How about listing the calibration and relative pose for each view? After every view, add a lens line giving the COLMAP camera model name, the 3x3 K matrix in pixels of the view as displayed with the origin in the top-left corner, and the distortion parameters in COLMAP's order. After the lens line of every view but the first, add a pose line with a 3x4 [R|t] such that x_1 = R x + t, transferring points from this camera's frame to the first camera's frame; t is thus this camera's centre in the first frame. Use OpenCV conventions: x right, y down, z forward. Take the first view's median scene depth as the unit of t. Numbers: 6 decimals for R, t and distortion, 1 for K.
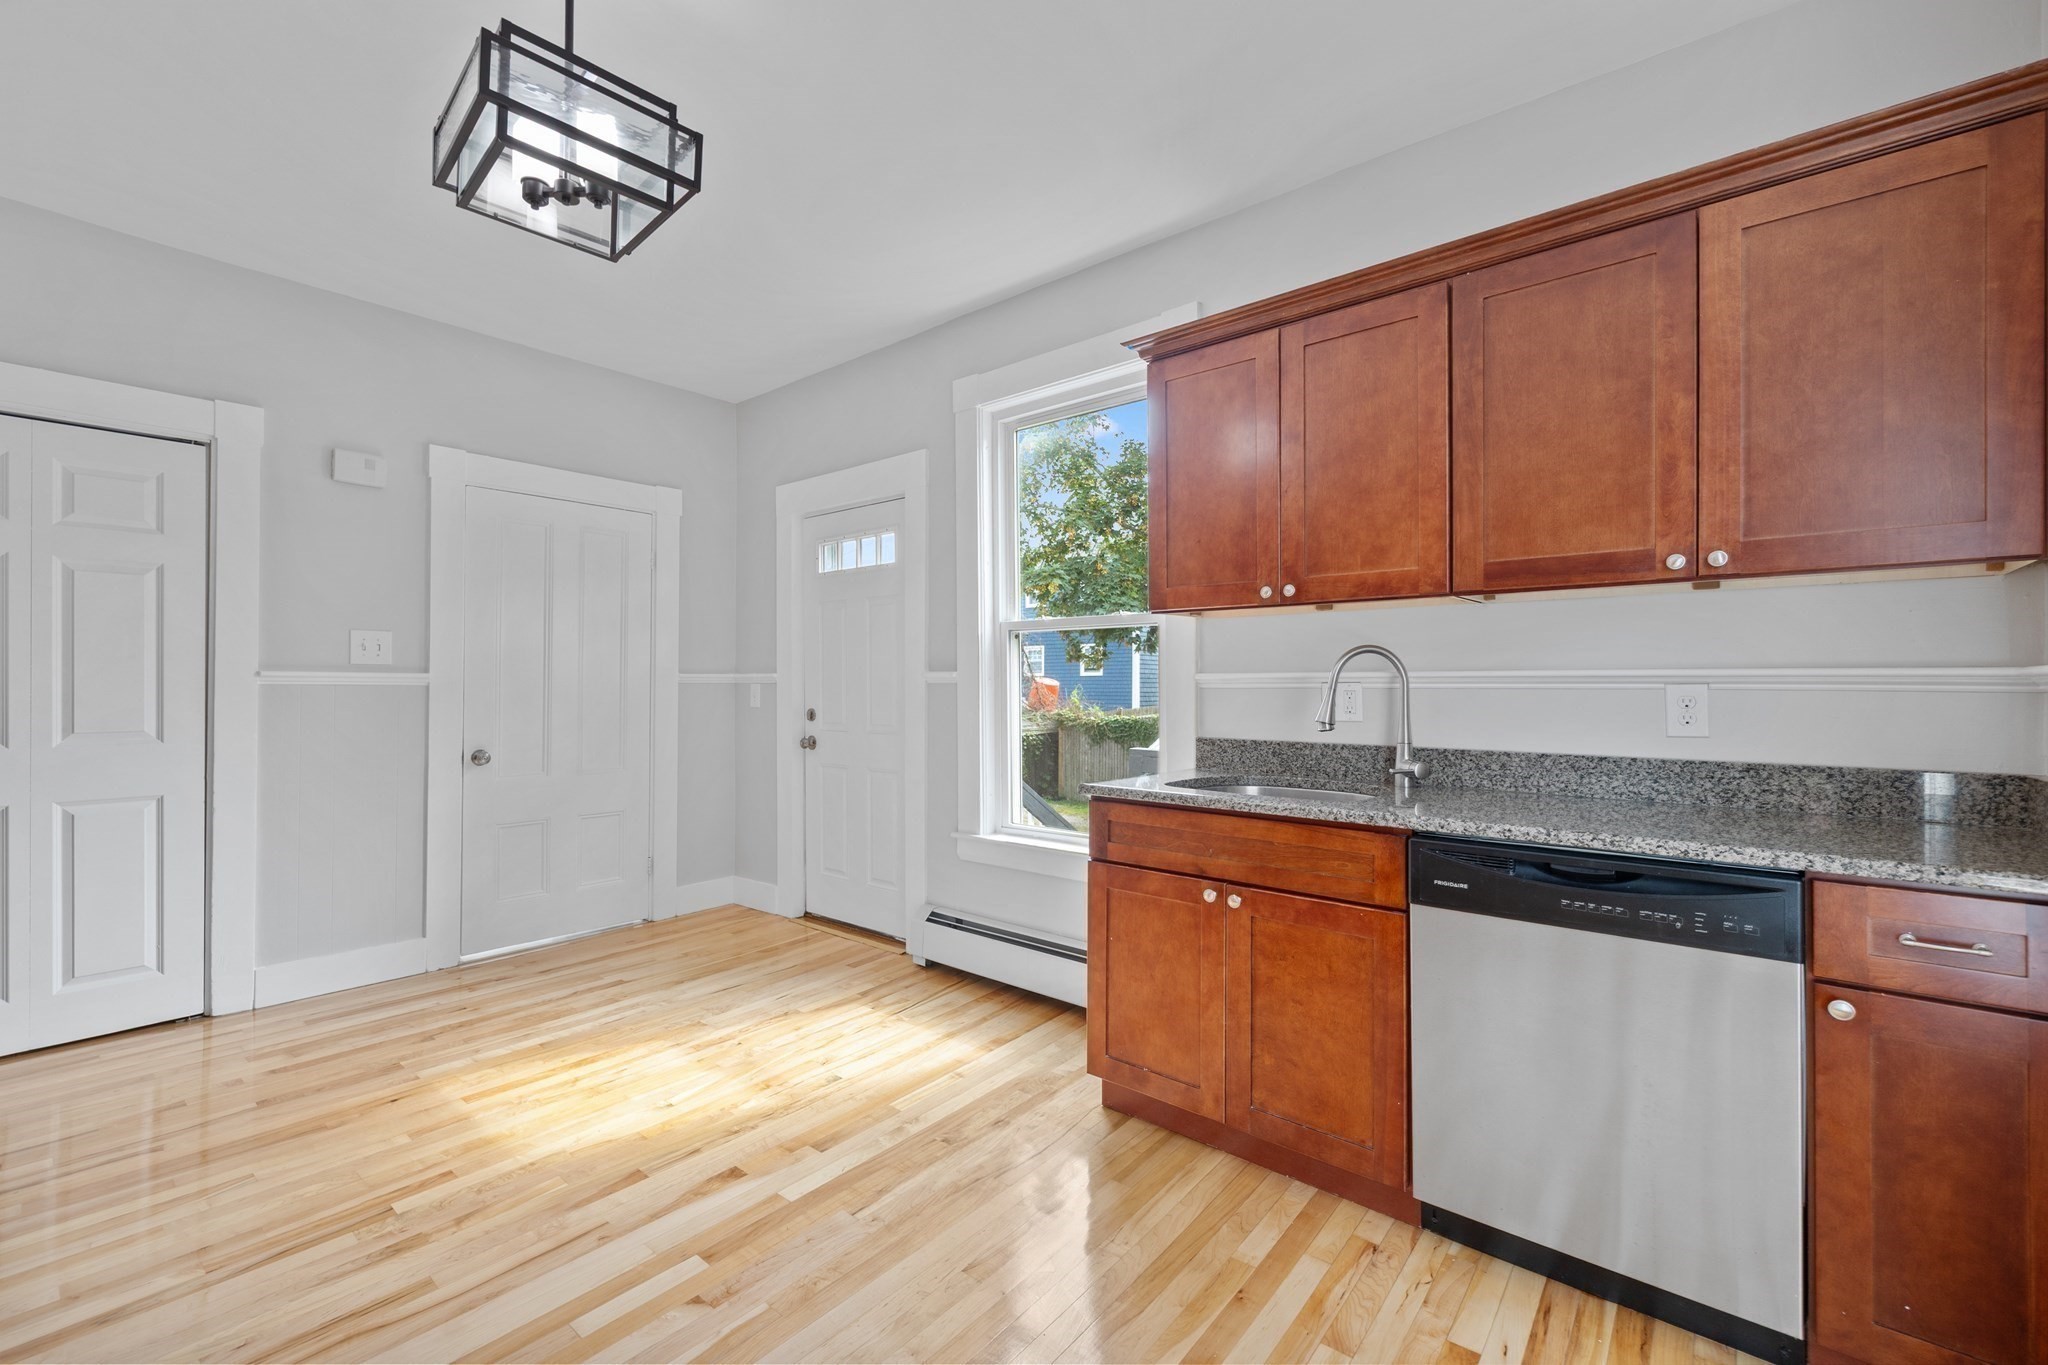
lens RADIAL K [[866.5, 0, 1010.0], [0, 866.5, 678.2], [0, 0, 1]] dist [0.002667, -0.000349]
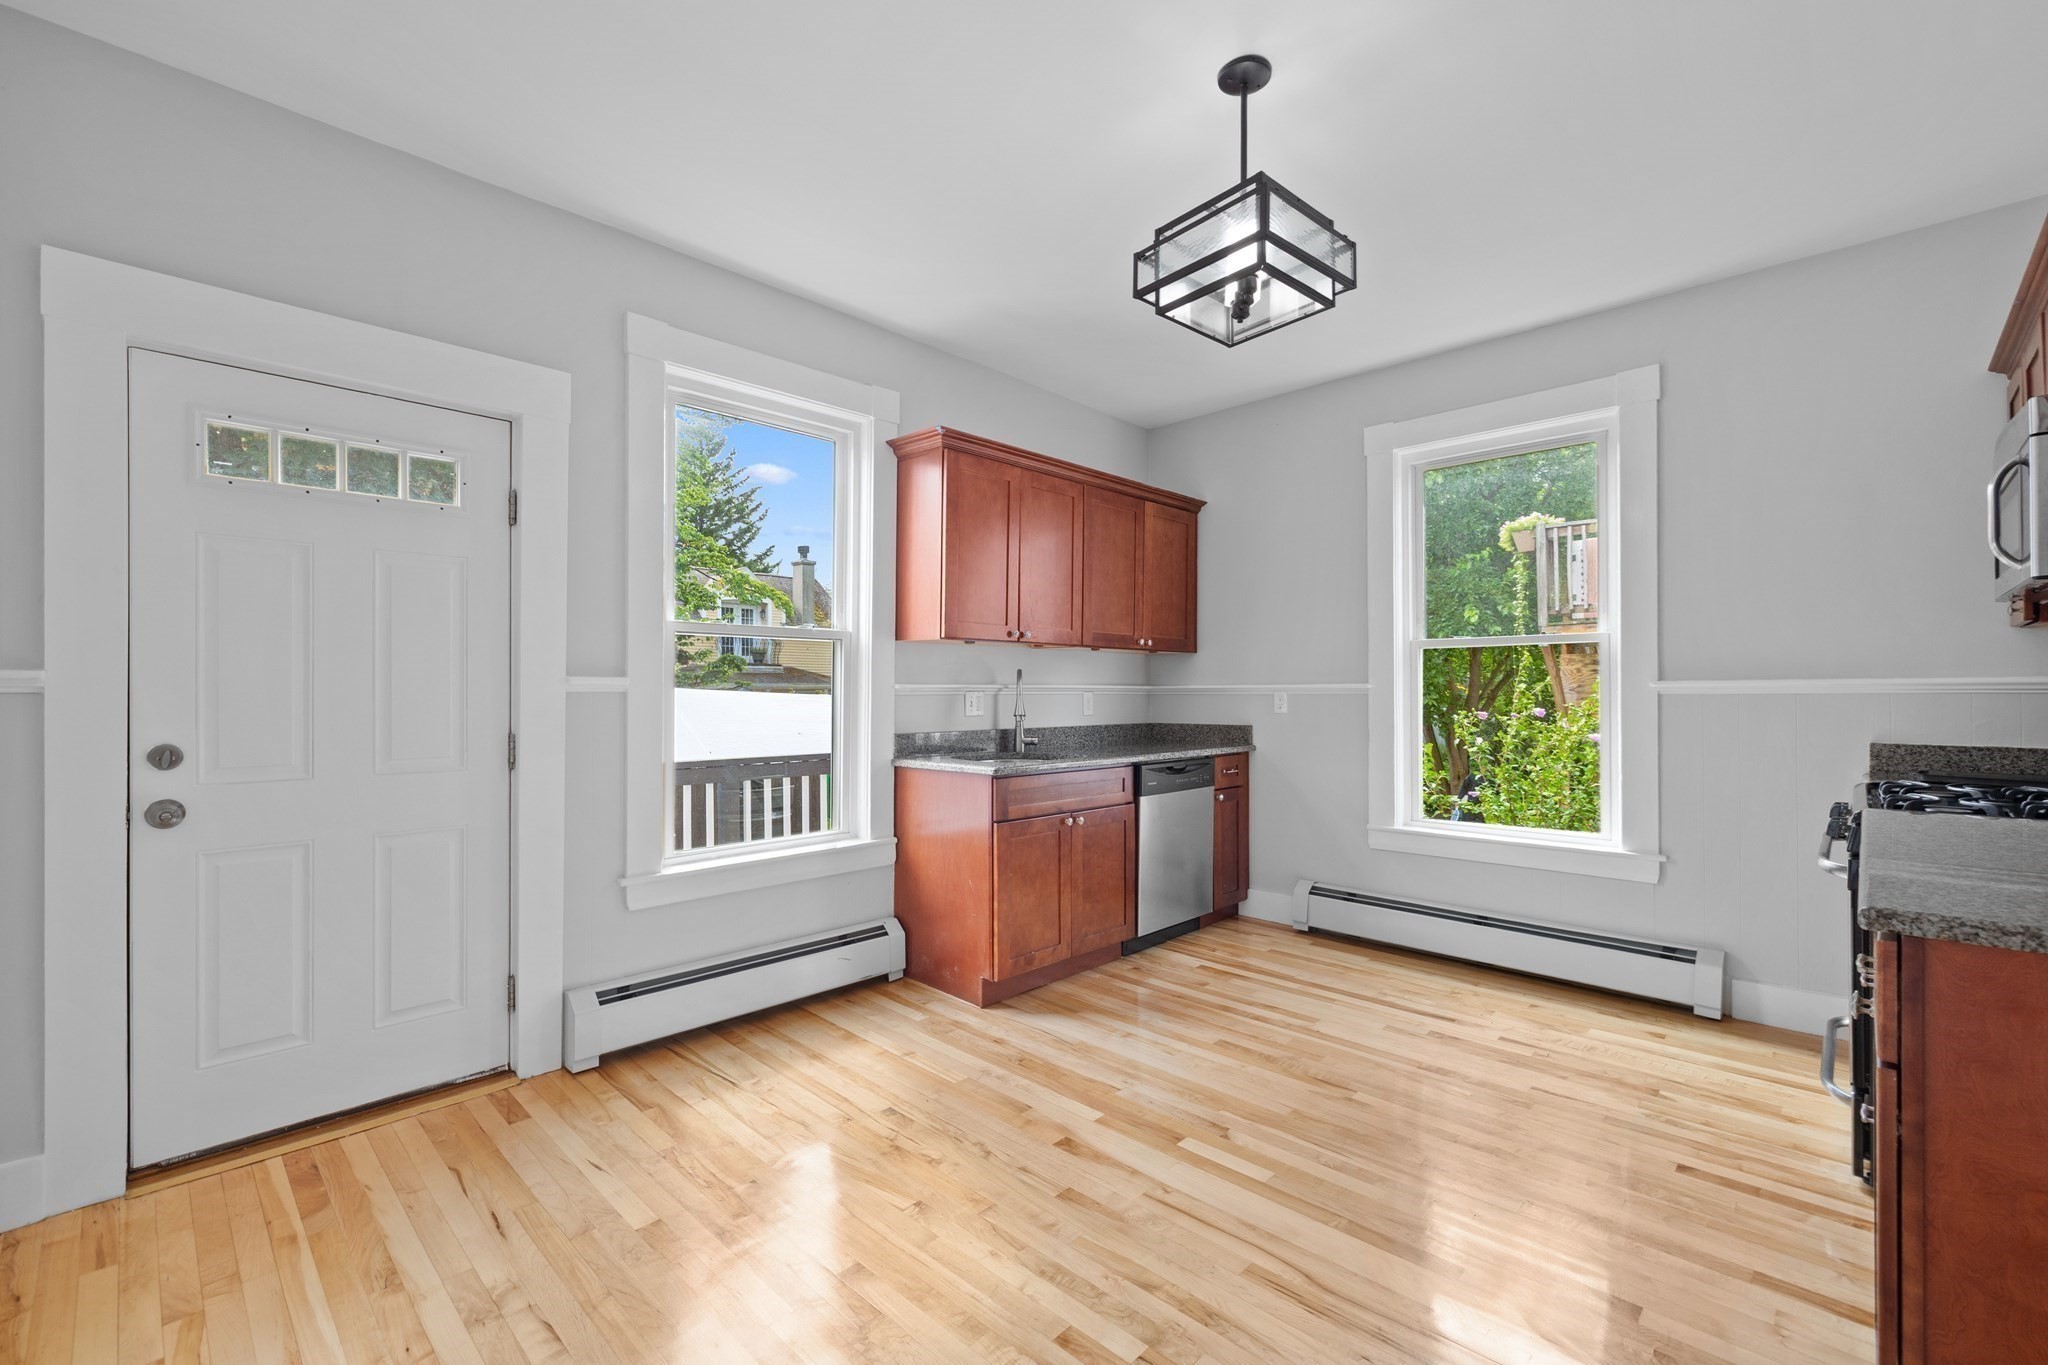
lens RADIAL K [[866.5, 0, 1023.5], [0, 866.5, 691.4], [0, 0, 1]] dist [0.002667, -0.000349]
pose [[0.058247, 0.002357, 0.998299, -1.262953], [-0.003180, 0.999993, -0.002175, 0.008796], [-0.998297, -0.003048, 0.058254, 0.891060]]
